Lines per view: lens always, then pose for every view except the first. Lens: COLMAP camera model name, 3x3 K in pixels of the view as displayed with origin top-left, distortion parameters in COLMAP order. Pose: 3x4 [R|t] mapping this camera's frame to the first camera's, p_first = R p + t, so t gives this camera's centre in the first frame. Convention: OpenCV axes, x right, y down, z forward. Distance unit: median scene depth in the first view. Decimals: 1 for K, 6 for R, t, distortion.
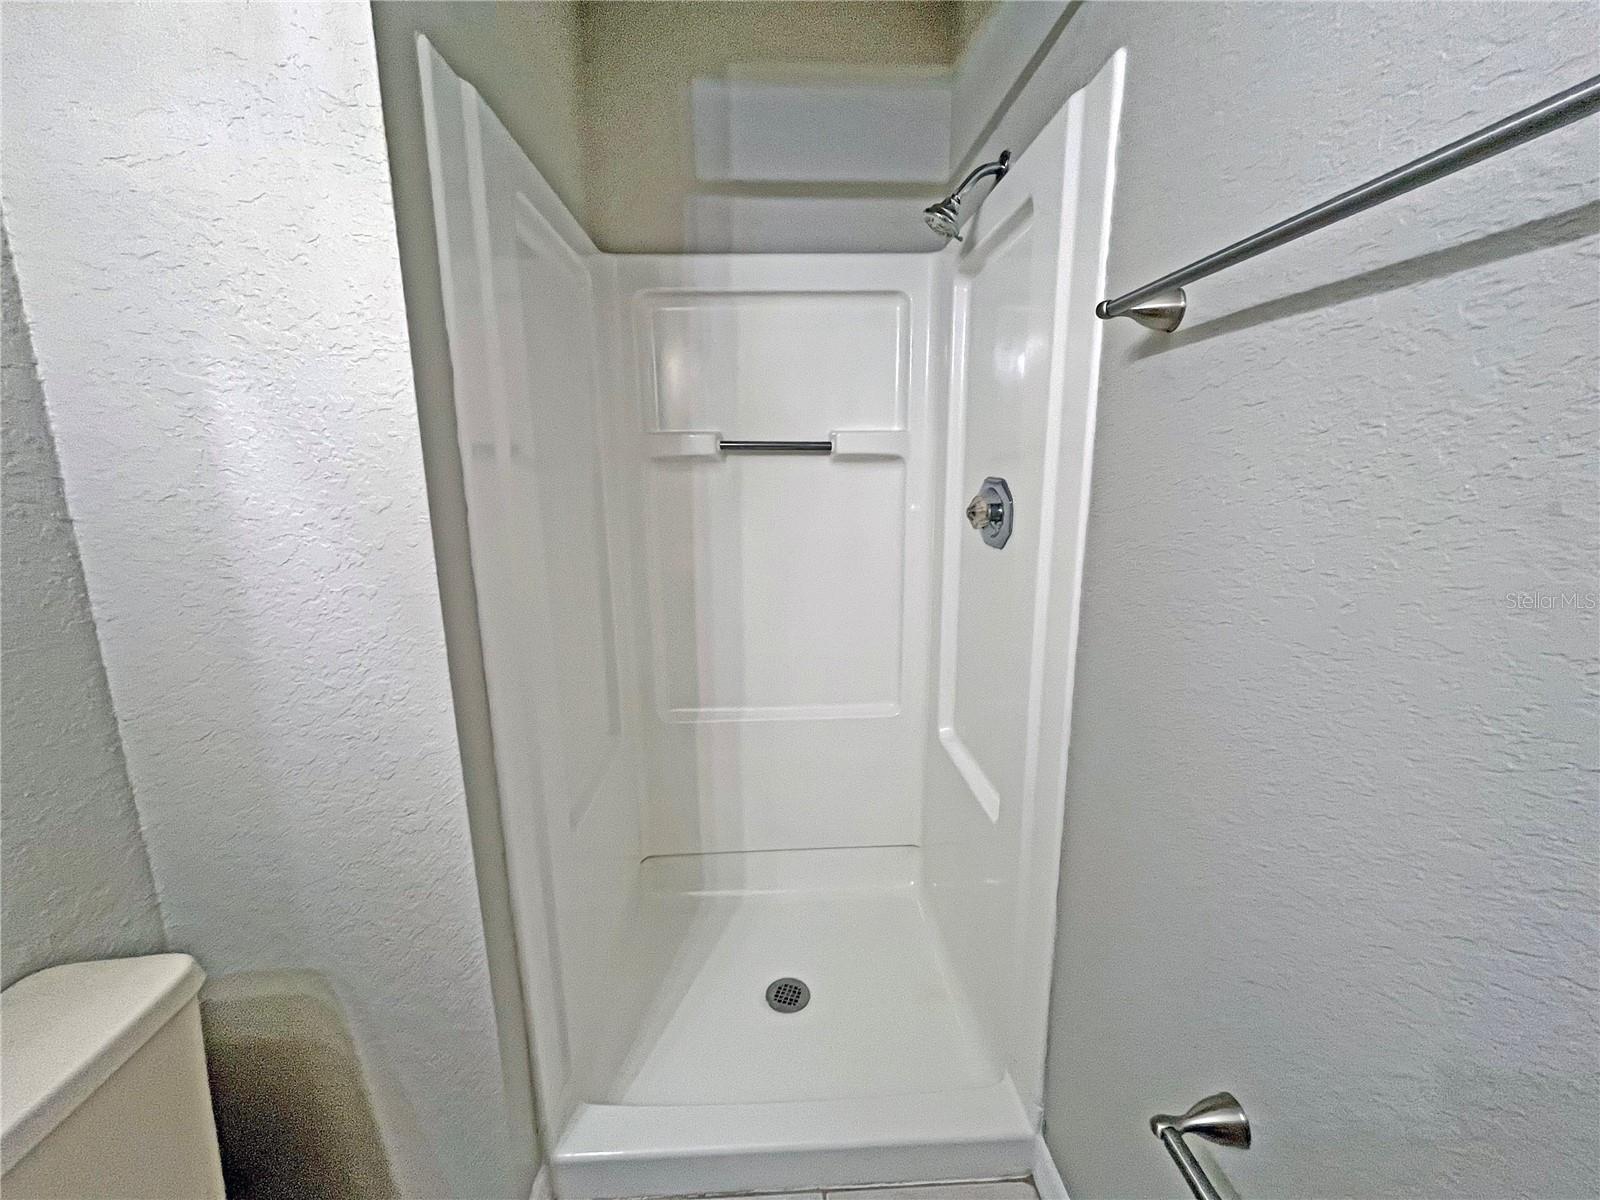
lens RADIAL K [[639.3, 0, 799.2], [0, 639.3, 605.2], [0, 0, 1]] dist [-0.001523, 0.000094]
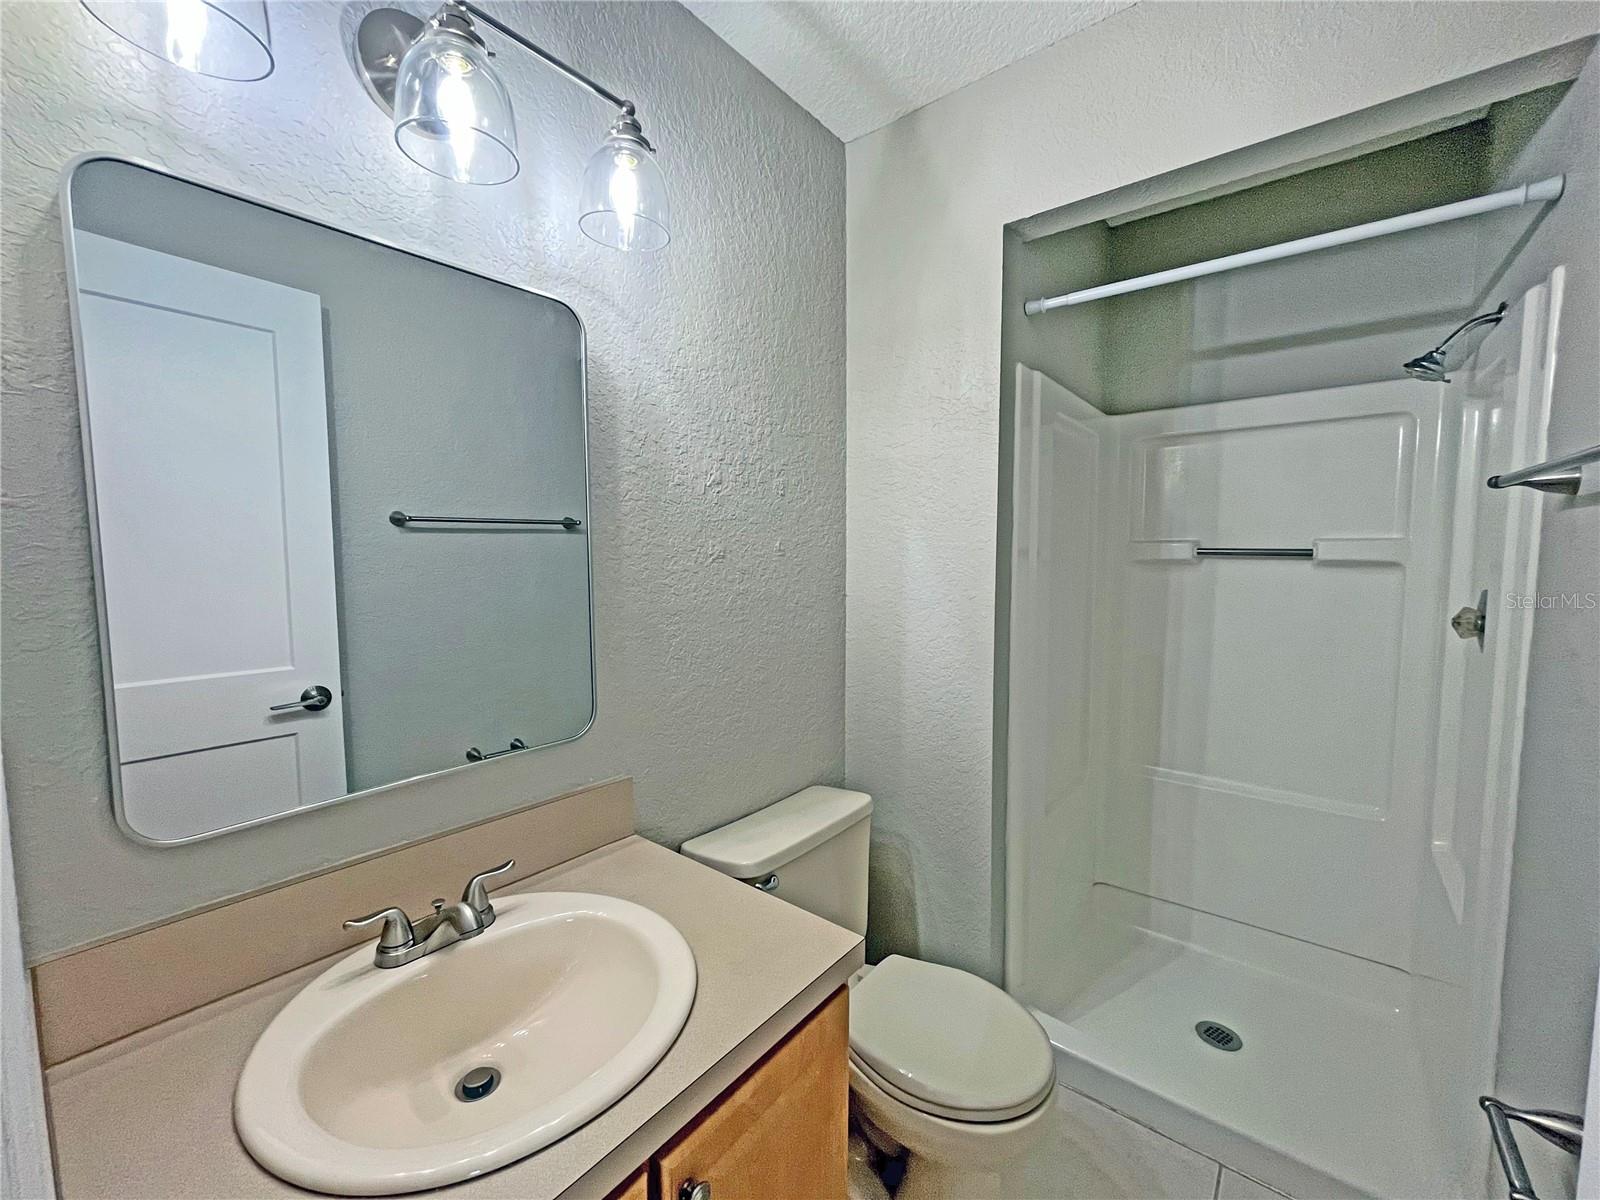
lens RADIAL K [[645.9, 0, 798.3], [0, 645.9, 599.3], [0, 0, 1]] dist [-0.001235, -0.000103]
pose [[0.748423, 0.055892, -0.660863, 0.135352], [-0.137264, 0.987922, -0.071898, 0.036815], [0.648862, 0.144523, 0.747055, -0.433229]]
